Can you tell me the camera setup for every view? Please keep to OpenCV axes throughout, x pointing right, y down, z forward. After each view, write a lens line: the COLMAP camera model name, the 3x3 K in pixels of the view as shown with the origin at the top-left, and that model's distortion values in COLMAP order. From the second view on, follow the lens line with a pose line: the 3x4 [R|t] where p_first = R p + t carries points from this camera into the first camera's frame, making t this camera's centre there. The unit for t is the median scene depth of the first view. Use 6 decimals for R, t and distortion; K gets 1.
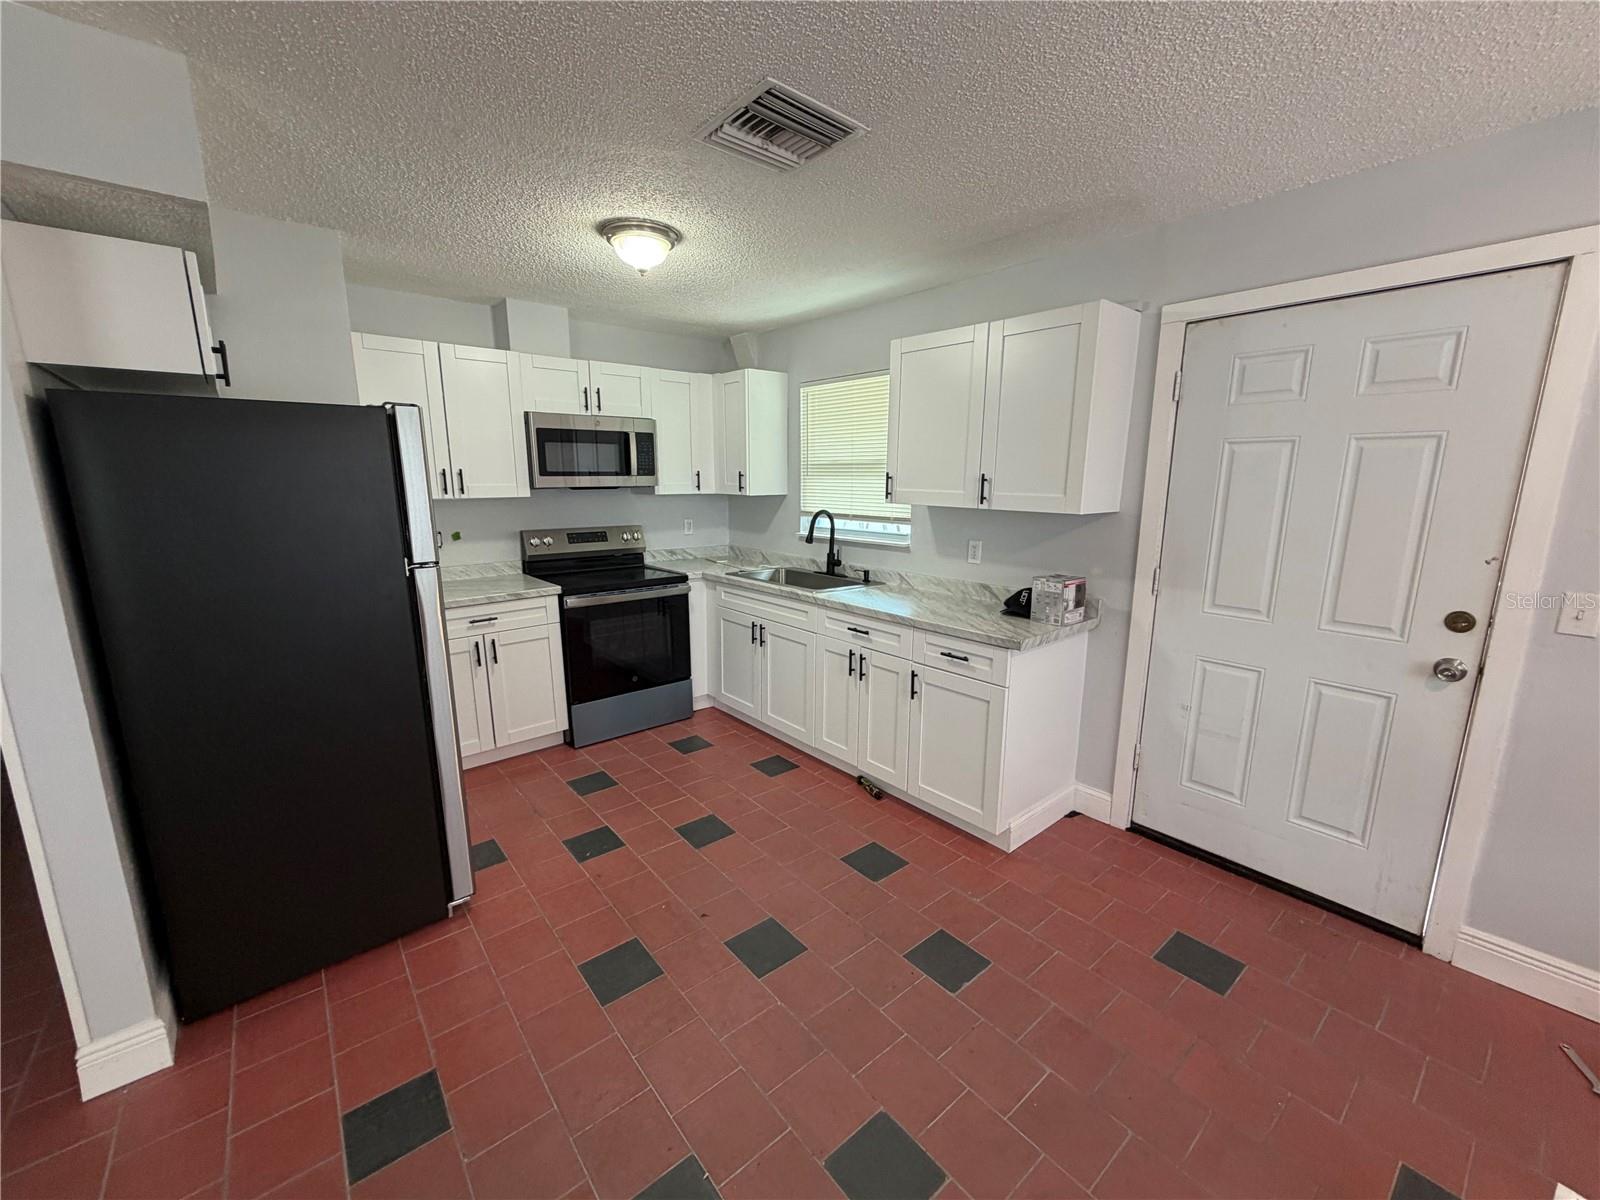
lens RADIAL K [[637.8, 0, 793.5], [0, 637.8, 601.4], [0, 0, 1]] dist [-0.000466, -0.000639]
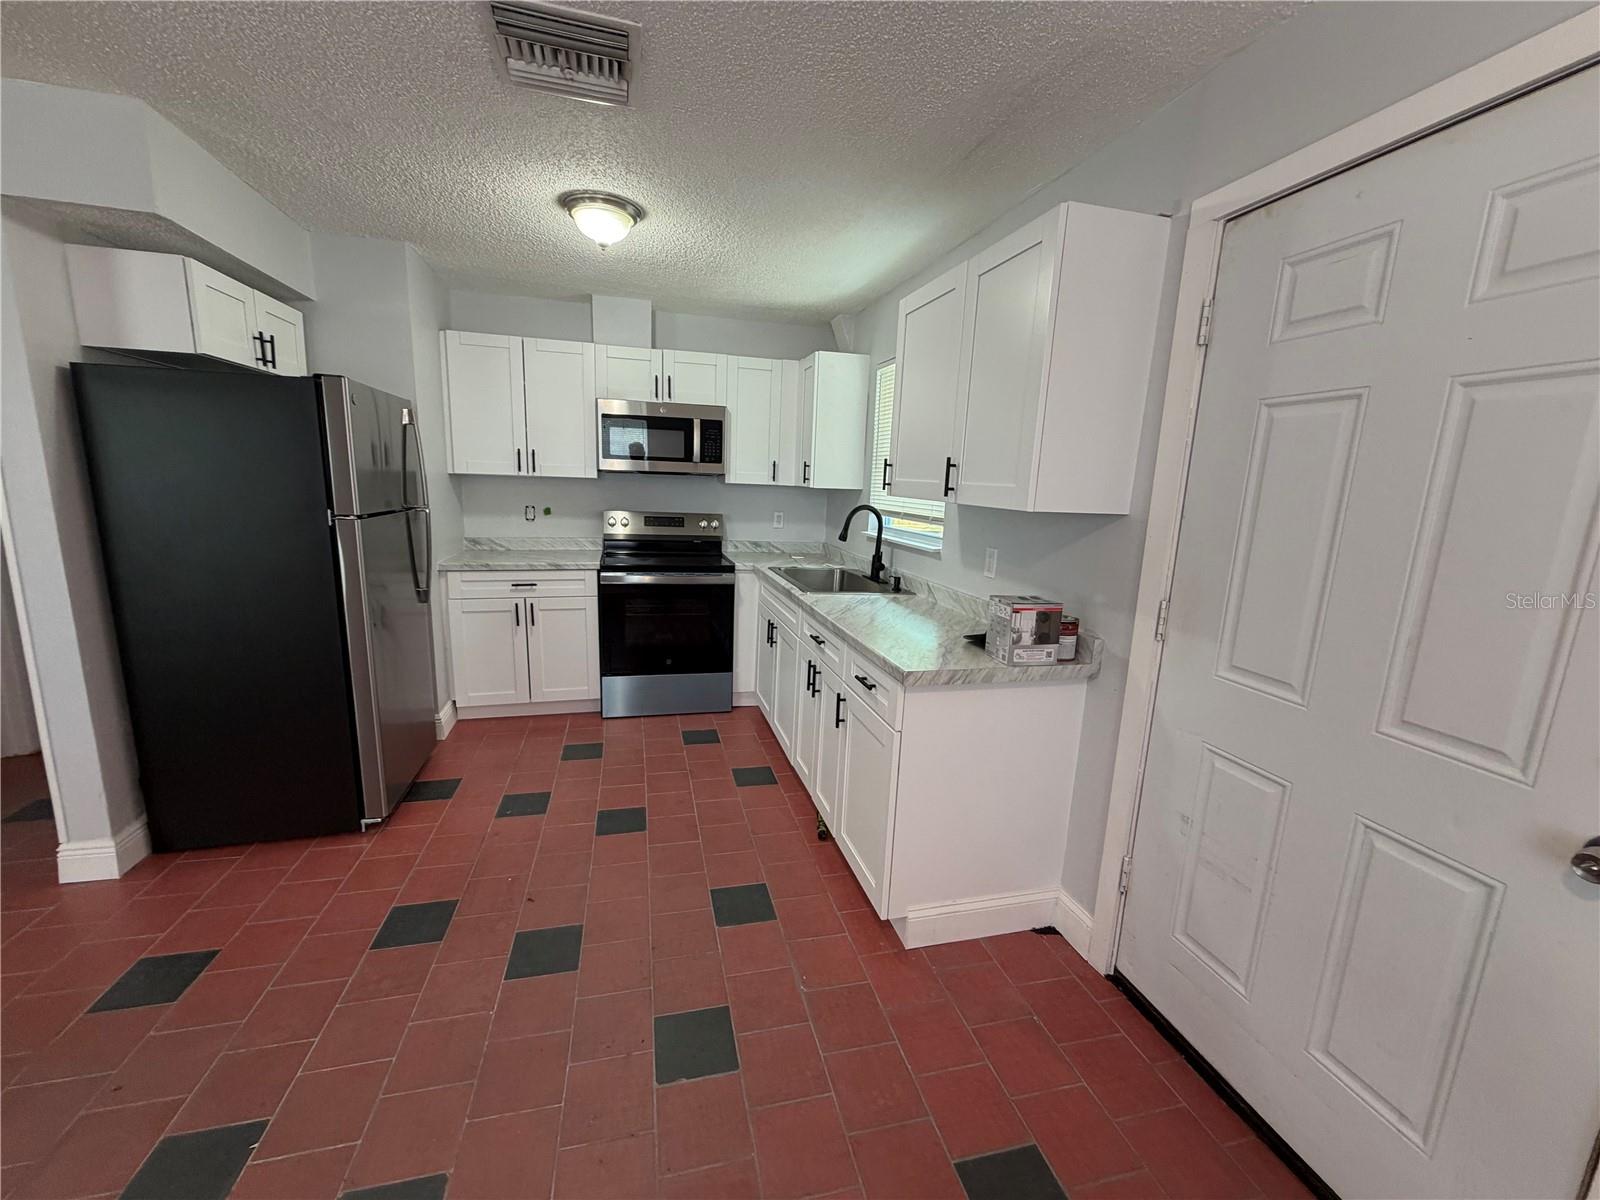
lens RADIAL K [[637.8, 0, 797.0], [0, 637.8, 601.8], [0, 0, 1]] dist [-0.000466, -0.000639]
pose [[0.901925, 0.113150, -0.416808, 0.452478], [-0.119539, 0.992770, 0.010837, -0.011172], [0.415021, 0.040050, 0.908930, 0.214936]]
